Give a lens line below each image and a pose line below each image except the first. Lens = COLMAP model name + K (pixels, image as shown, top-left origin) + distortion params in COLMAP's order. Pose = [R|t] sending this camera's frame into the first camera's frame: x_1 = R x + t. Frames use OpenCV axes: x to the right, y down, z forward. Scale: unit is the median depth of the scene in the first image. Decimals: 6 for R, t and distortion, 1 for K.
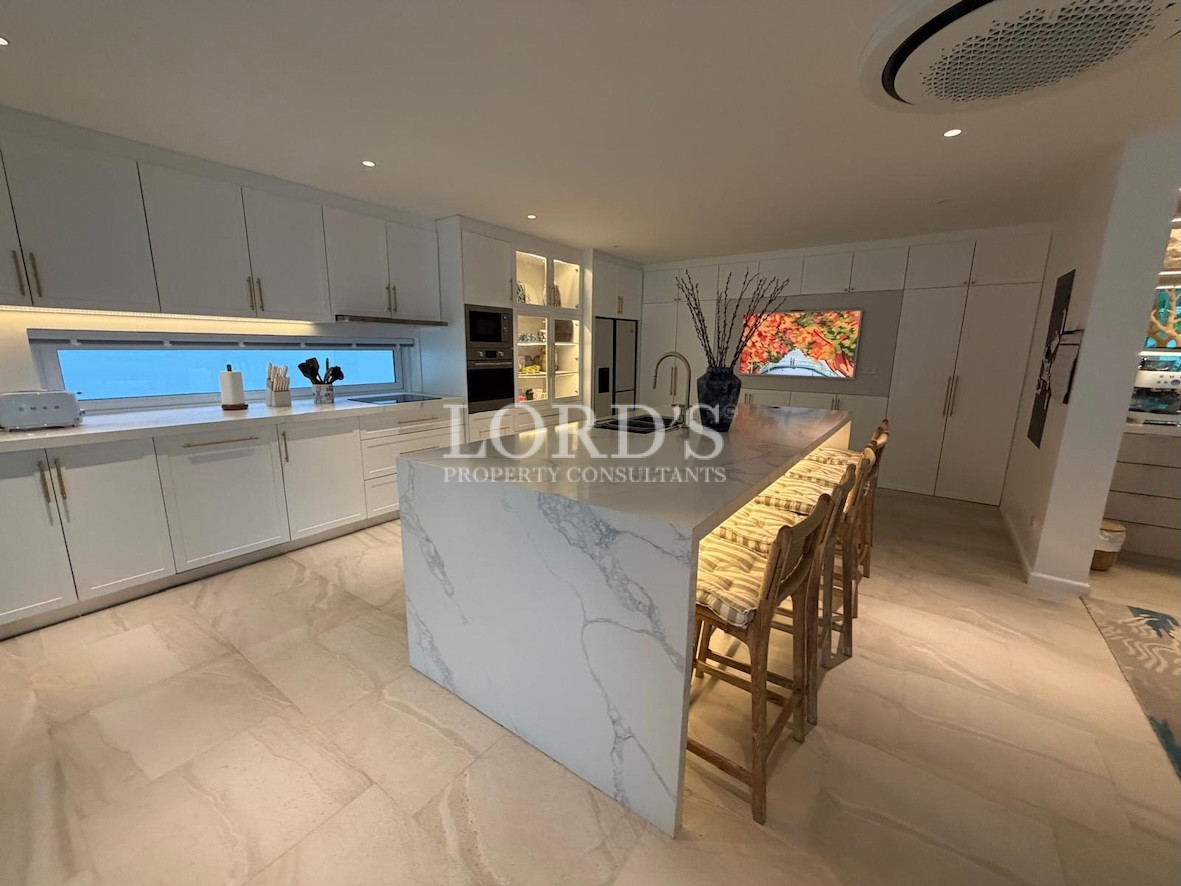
lens RADIAL K [[471.8, 0, 586.3], [0, 471.8, 440.9], [0, 0, 1]] dist [0.000161, -0.000230]
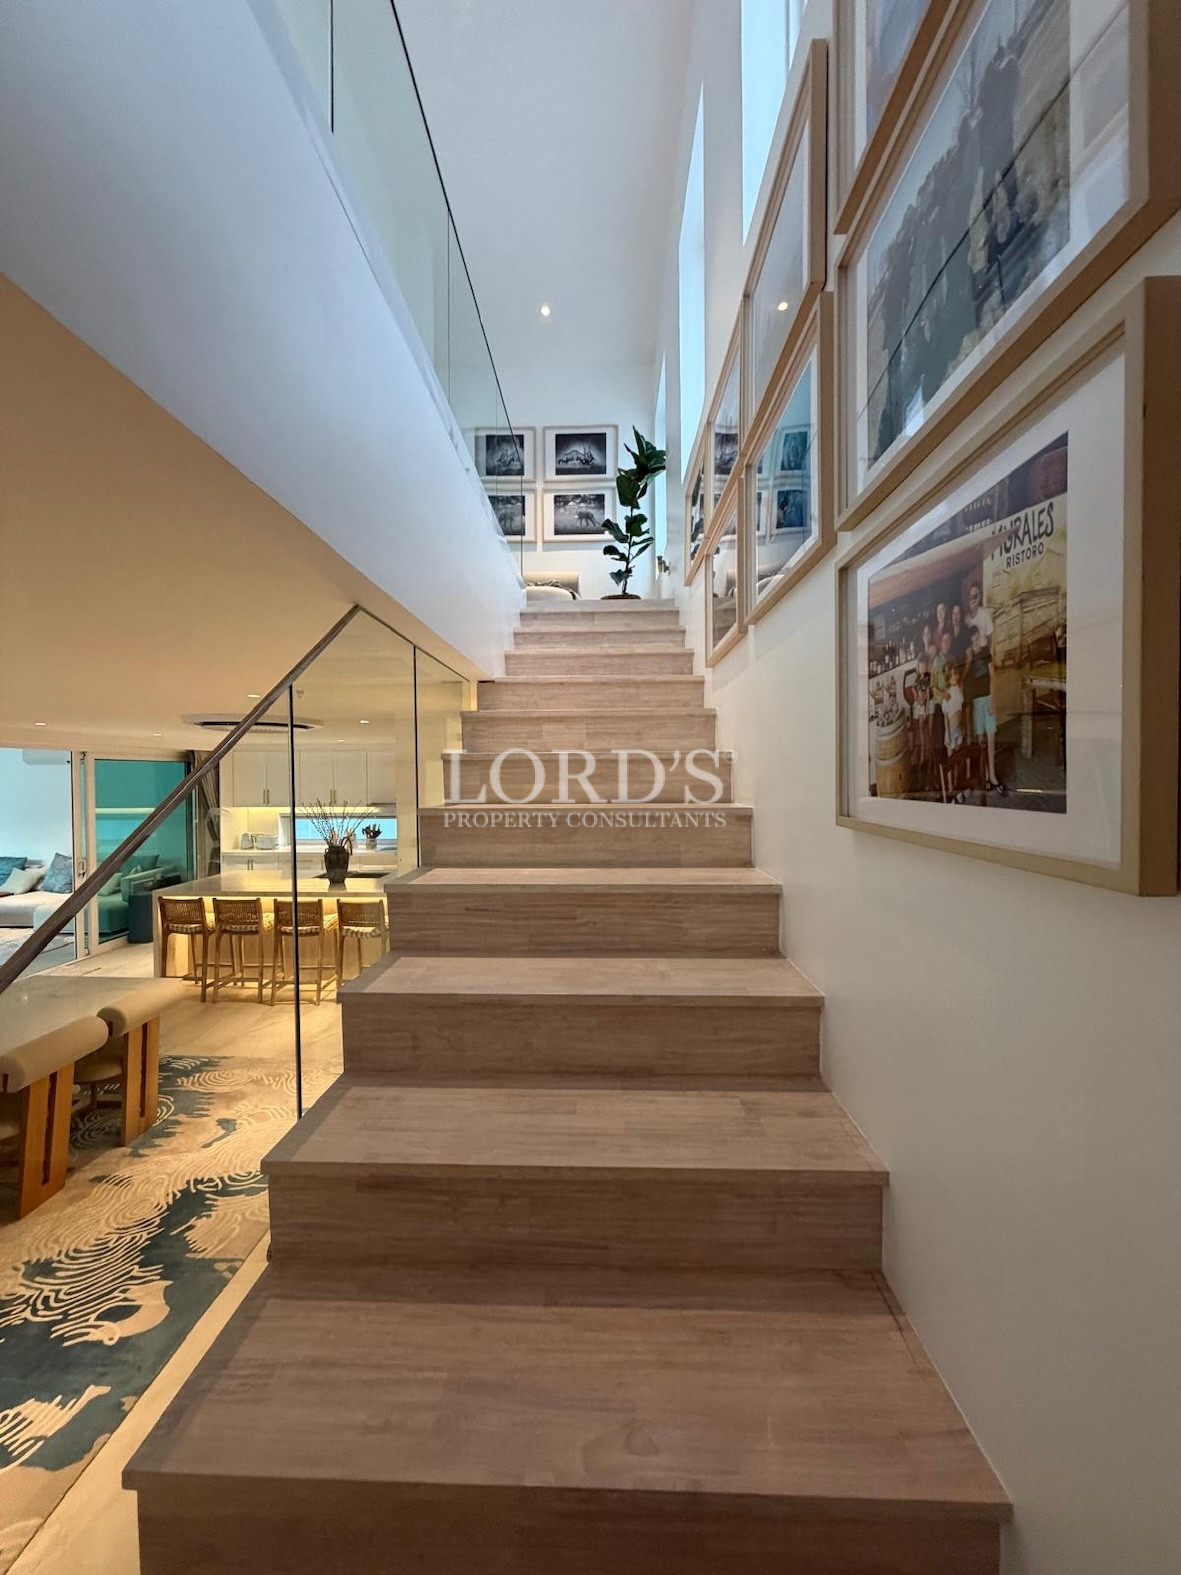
lens RADIAL K [[629.2, 0, 594.0], [0, 629.2, 782.0], [0, 0, 1]] dist [0.000161, -0.000230]
pose [[0.573957, -0.001267, -0.818884, 1.507705], [-0.152087, 0.982436, -0.108119, -0.155573], [0.804638, 0.186597, 0.563683, 0.195362]]
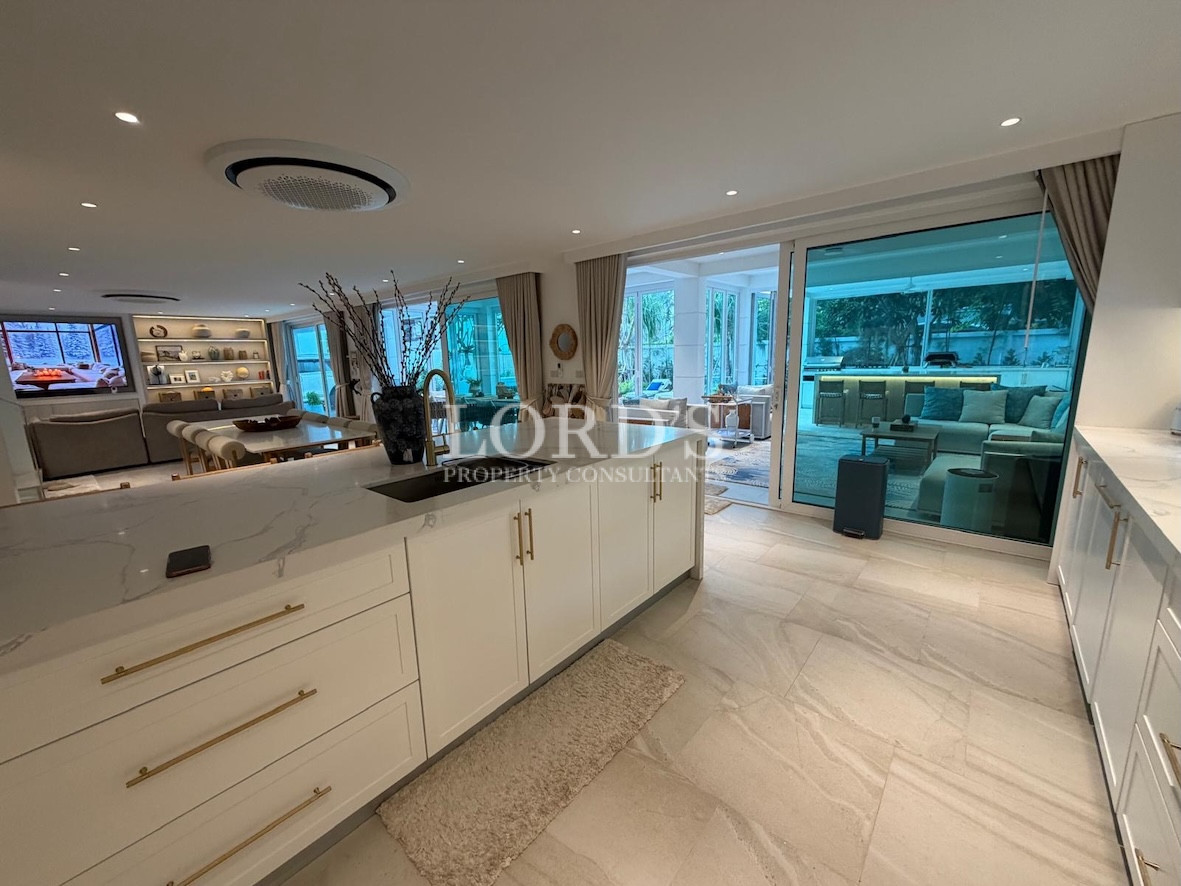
lens RADIAL K [[471.8, 0, 591.3], [0, 471.8, 444.7], [0, 0, 1]] dist [0.000161, -0.000230]
pose [[-0.997108, 0.000776, 0.075994, -0.059901], [0.029185, 0.927188, 0.373458, -0.188885], [-0.070170, 0.374595, -0.924529, 0.933518]]
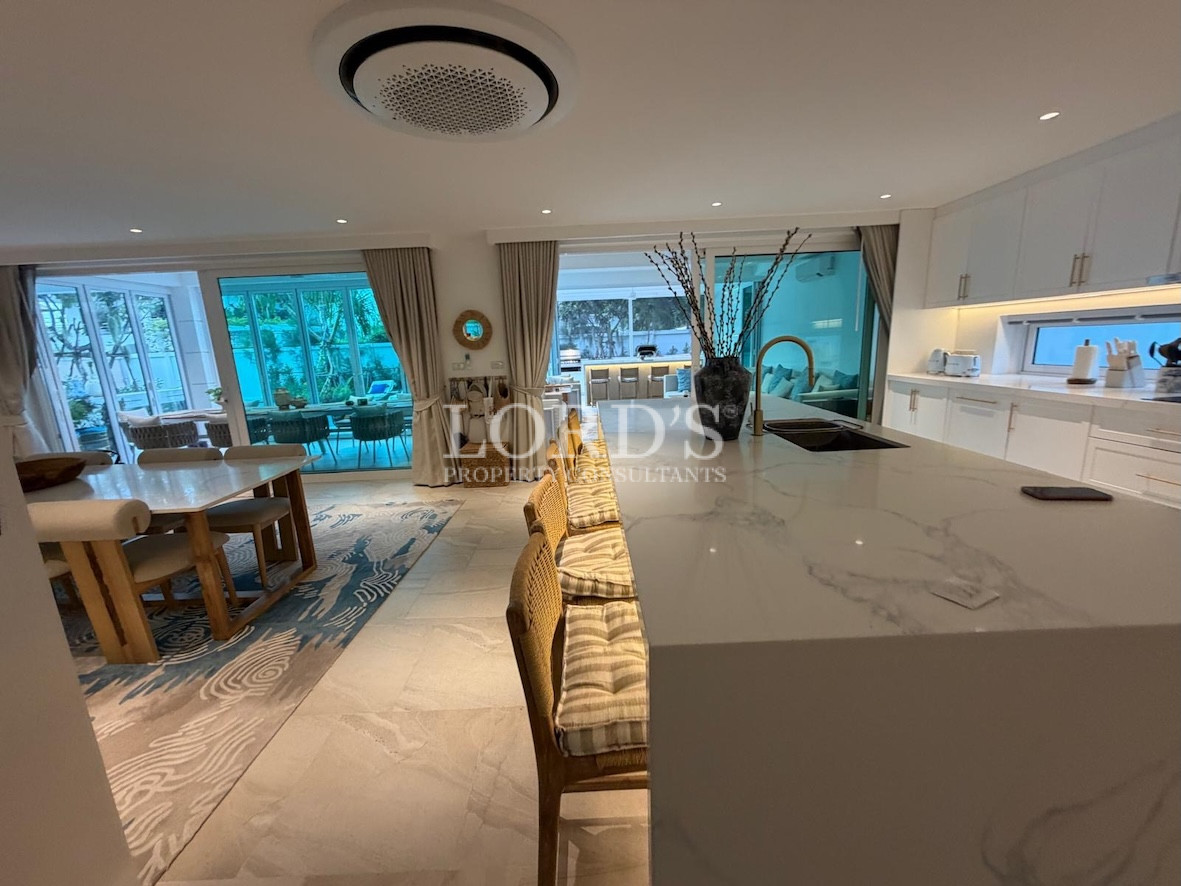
lens RADIAL K [[471.8, 0, 588.1], [0, 471.8, 445.5], [0, 0, 1]] dist [0.000161, -0.000230]
pose [[-0.801396, 0.147677, -0.579617, 0.493280], [-0.082328, 0.932585, 0.351437, -0.143970], [0.592441, 0.329359, -0.735212, 0.780518]]
